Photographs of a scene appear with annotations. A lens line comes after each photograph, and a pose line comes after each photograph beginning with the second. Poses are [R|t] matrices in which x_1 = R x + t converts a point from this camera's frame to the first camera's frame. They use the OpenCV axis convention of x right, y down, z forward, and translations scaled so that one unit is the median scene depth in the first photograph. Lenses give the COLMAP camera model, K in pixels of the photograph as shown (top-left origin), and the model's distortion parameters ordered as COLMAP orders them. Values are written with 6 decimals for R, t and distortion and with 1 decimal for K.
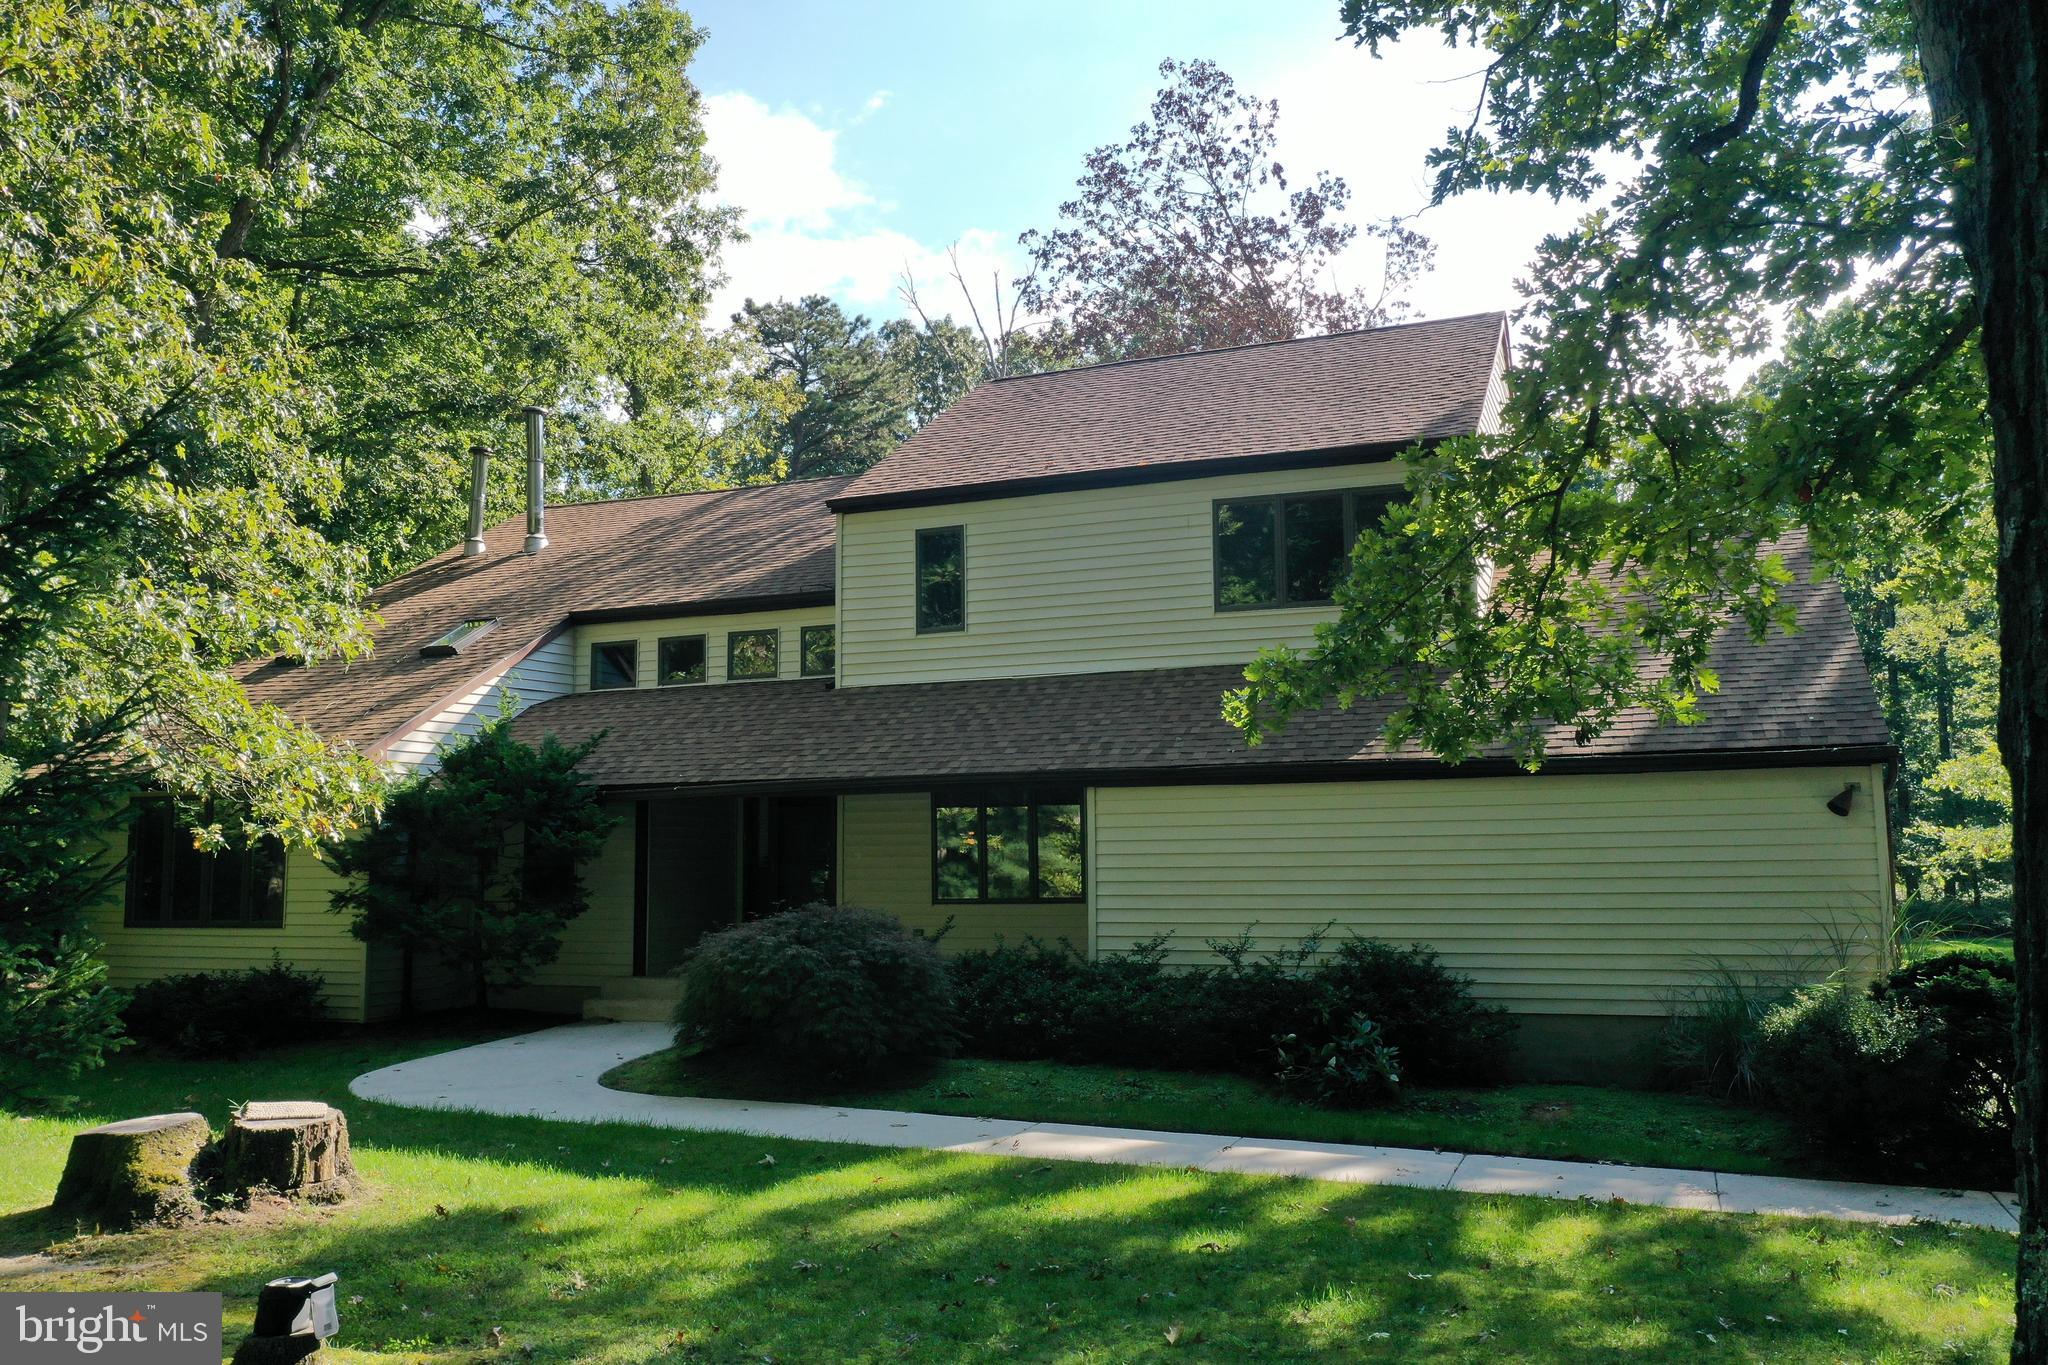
lens RADIAL K [[1610.1, 0, 1024.1], [0, 1610.1, 650.2], [0, 0, 1]] dist [-0.004114, 0.000312]
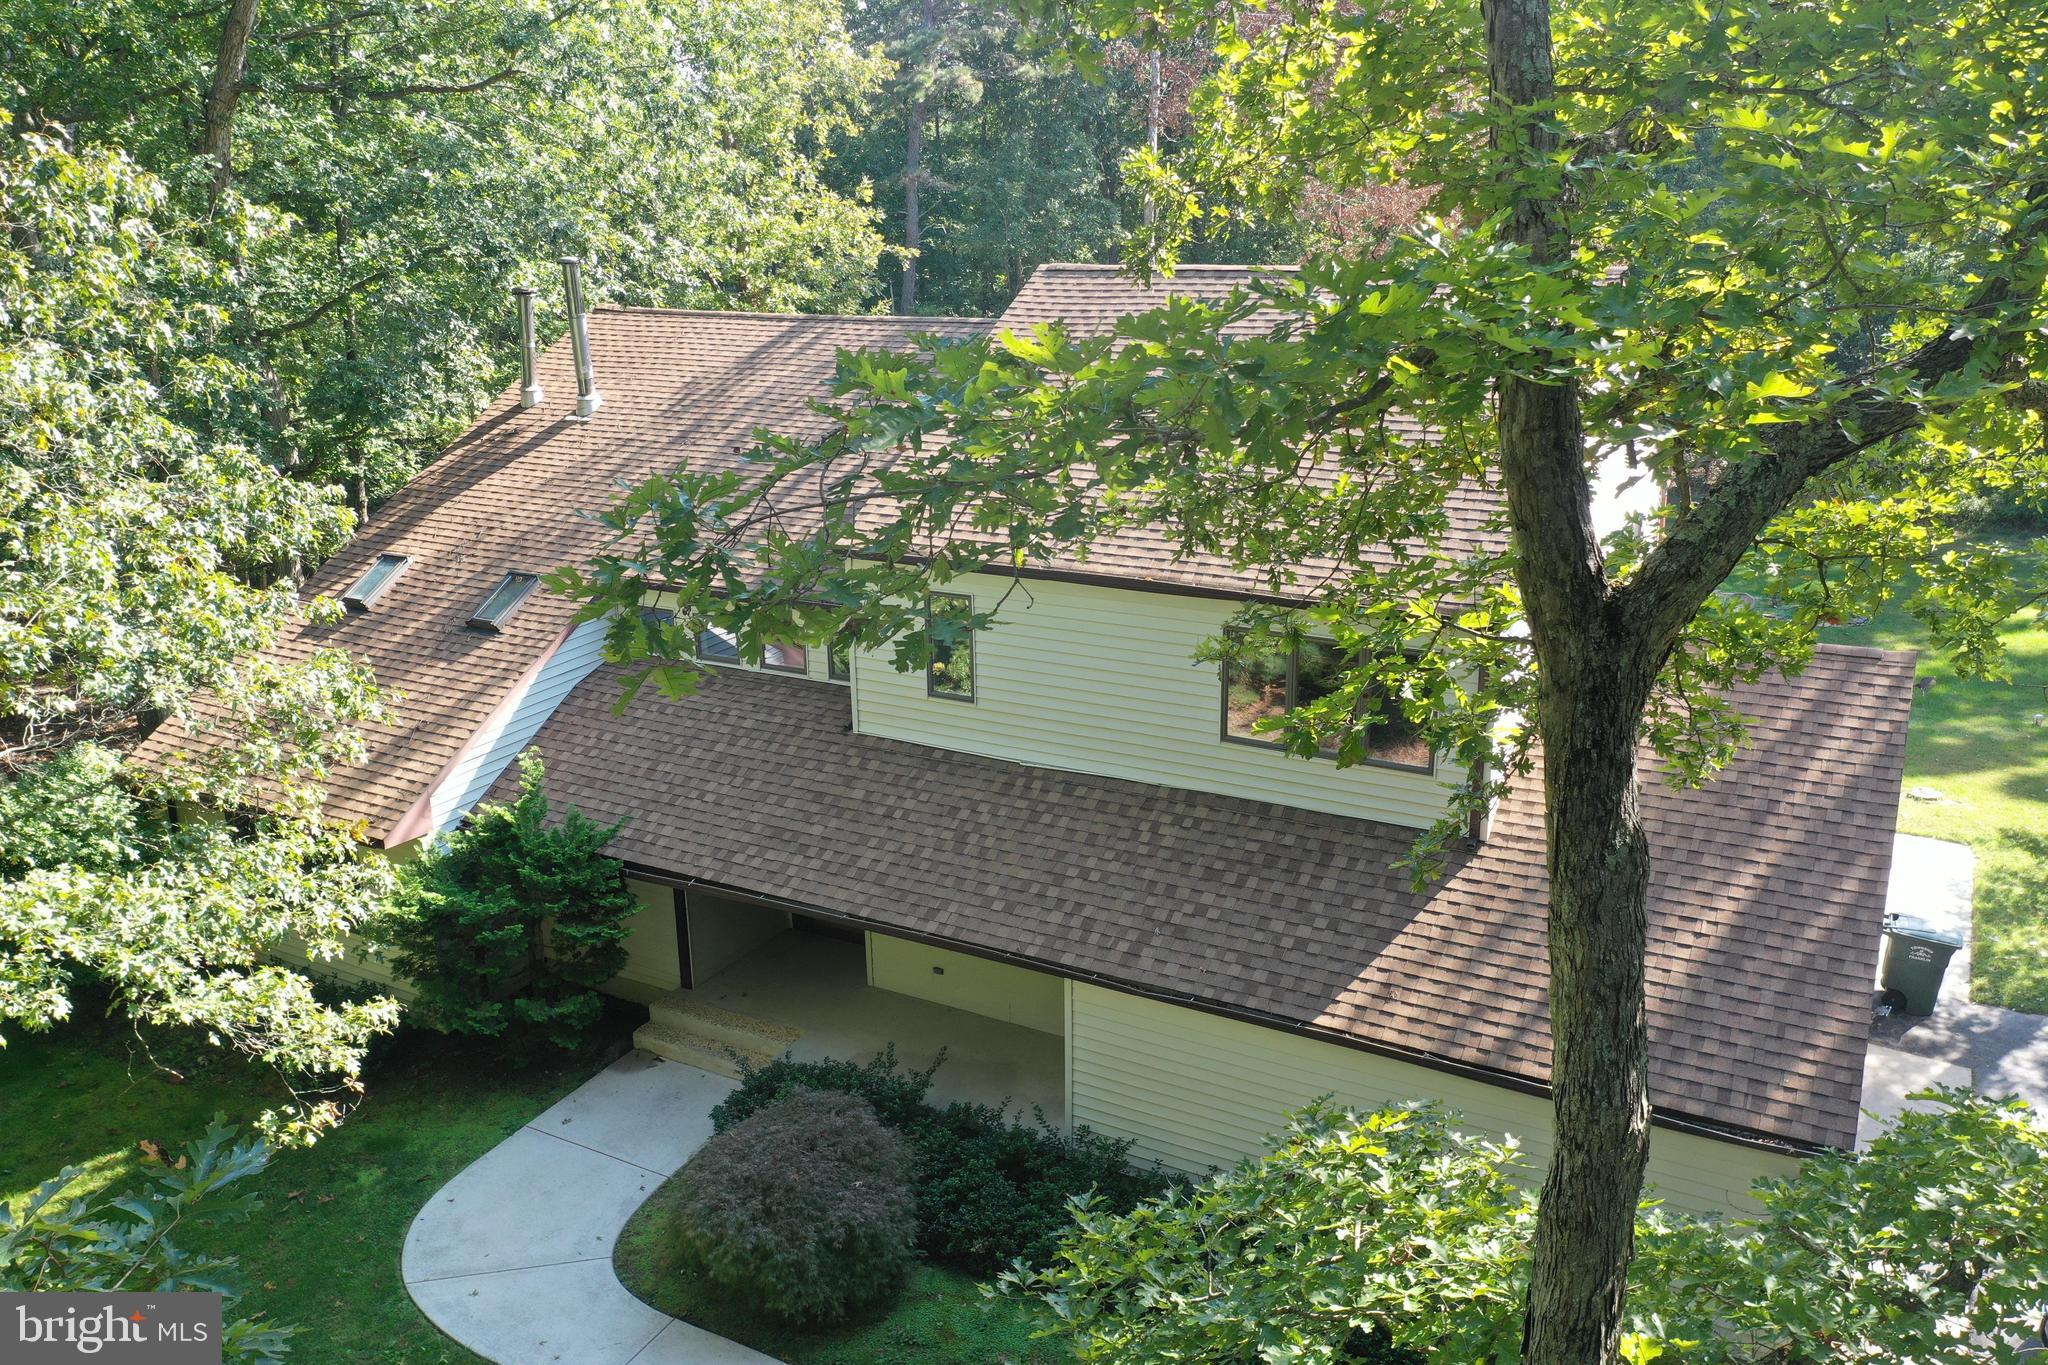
lens RADIAL K [[1610.1, 0, 1024.1], [0, 1610.1, 650.2], [0, 0, 1]] dist [-0.004114, 0.000312]
pose [[0.991419, 0.031488, -0.126871, 0.122385], [0.020932, 0.919791, 0.391850, -0.449027], [0.129033, -0.391143, 0.911240, 0.142762]]
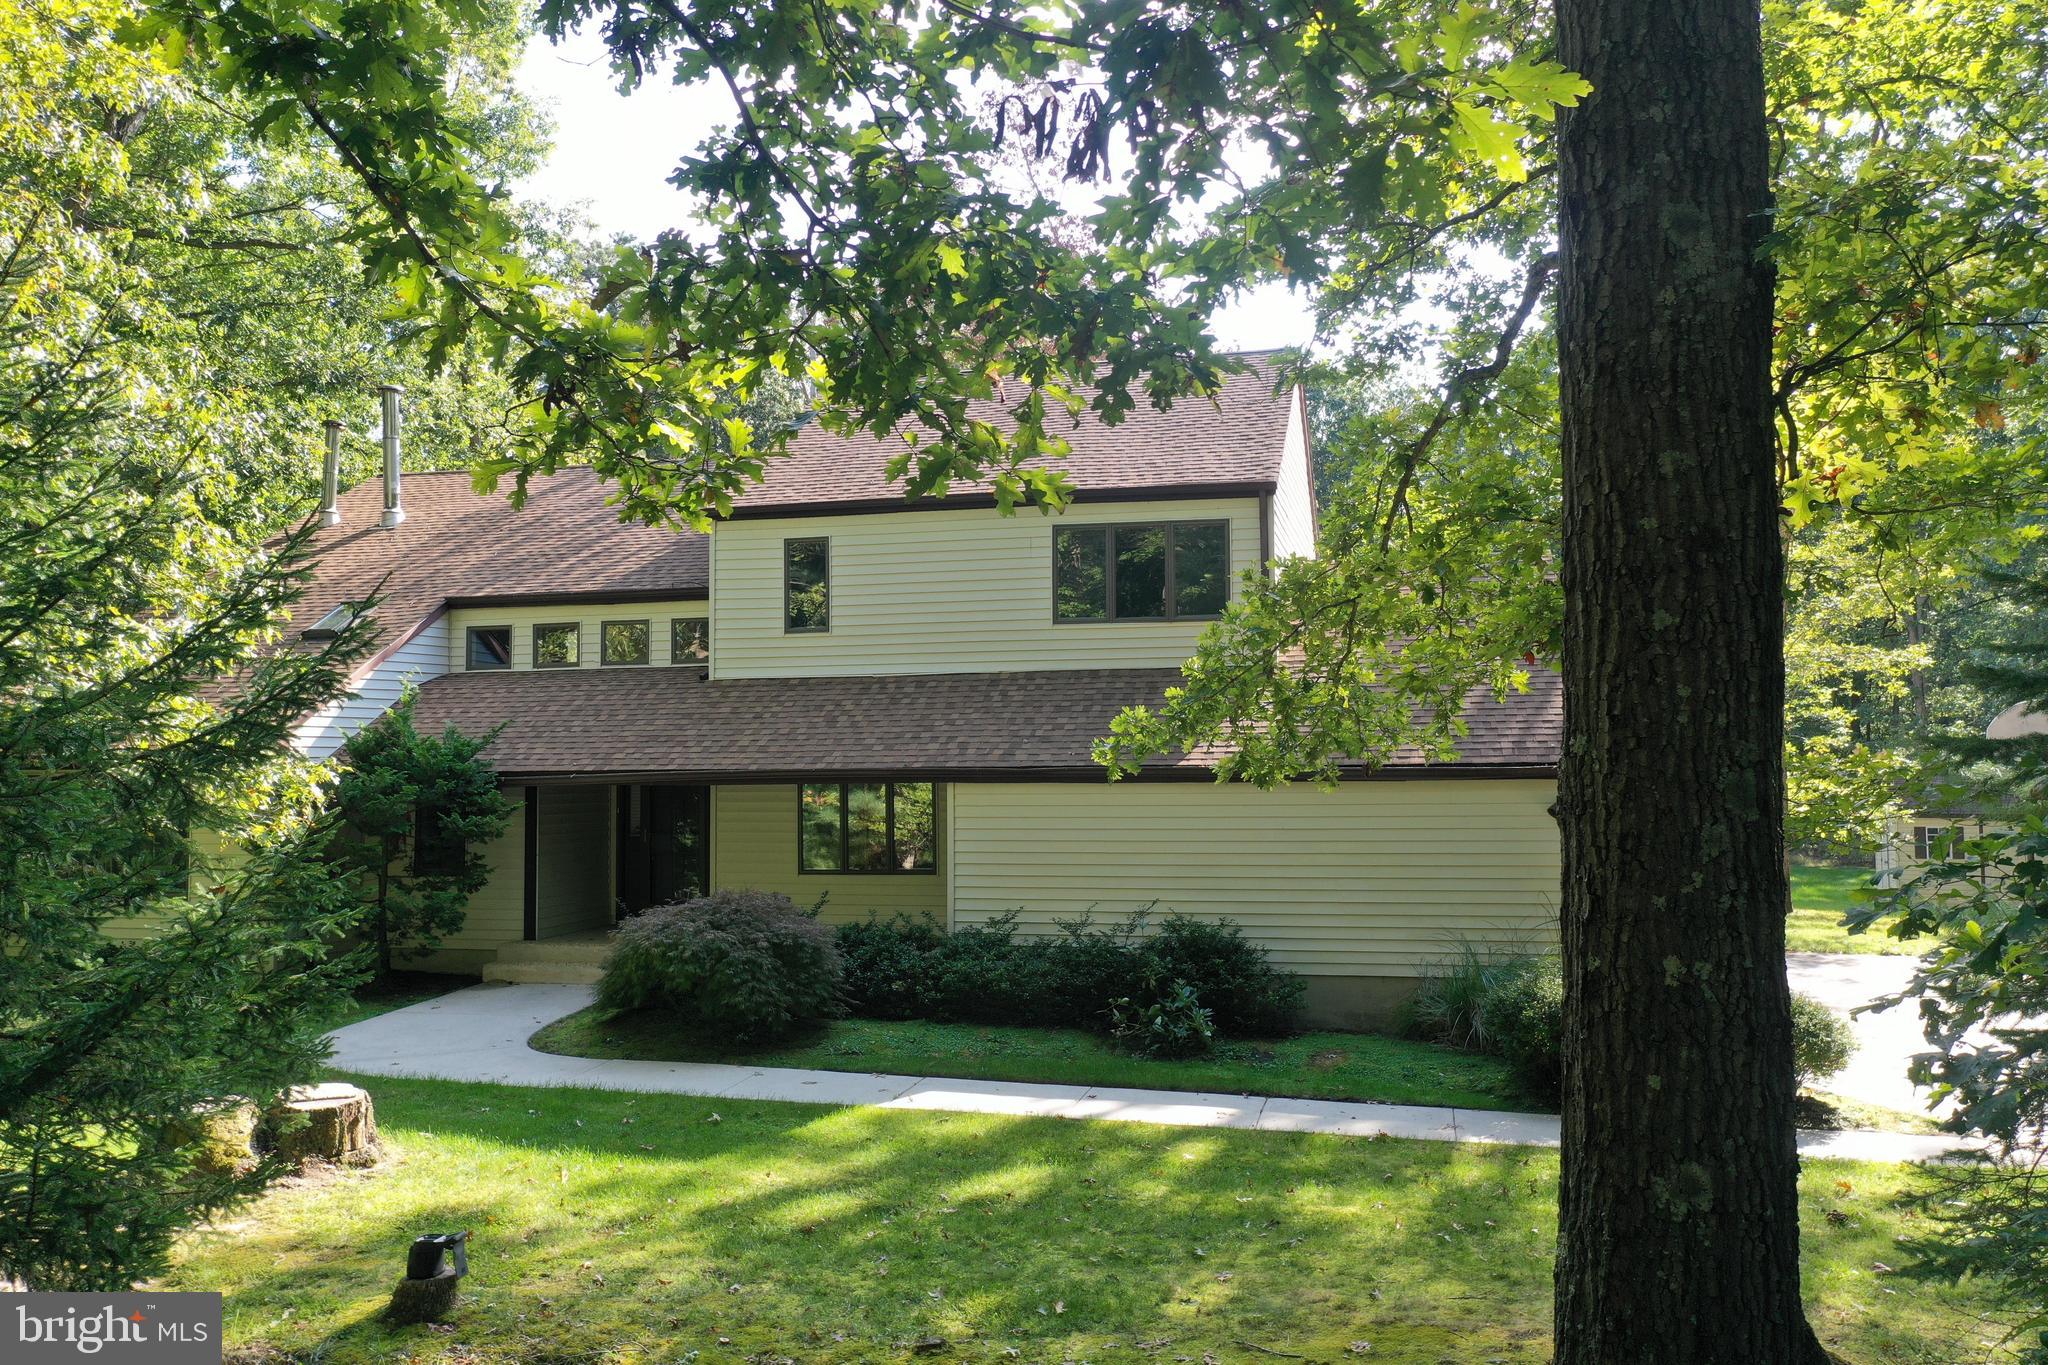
lens RADIAL K [[1610.1, 0, 1024.1], [0, 1610.1, 650.2], [0, 0, 1]] dist [-0.004114, 0.000312]
pose [[0.990258, 0.012424, 0.138688, -0.061809], [-0.020131, 0.998322, 0.054304, -0.067129], [-0.137781, -0.056566, 0.988846, -0.136359]]
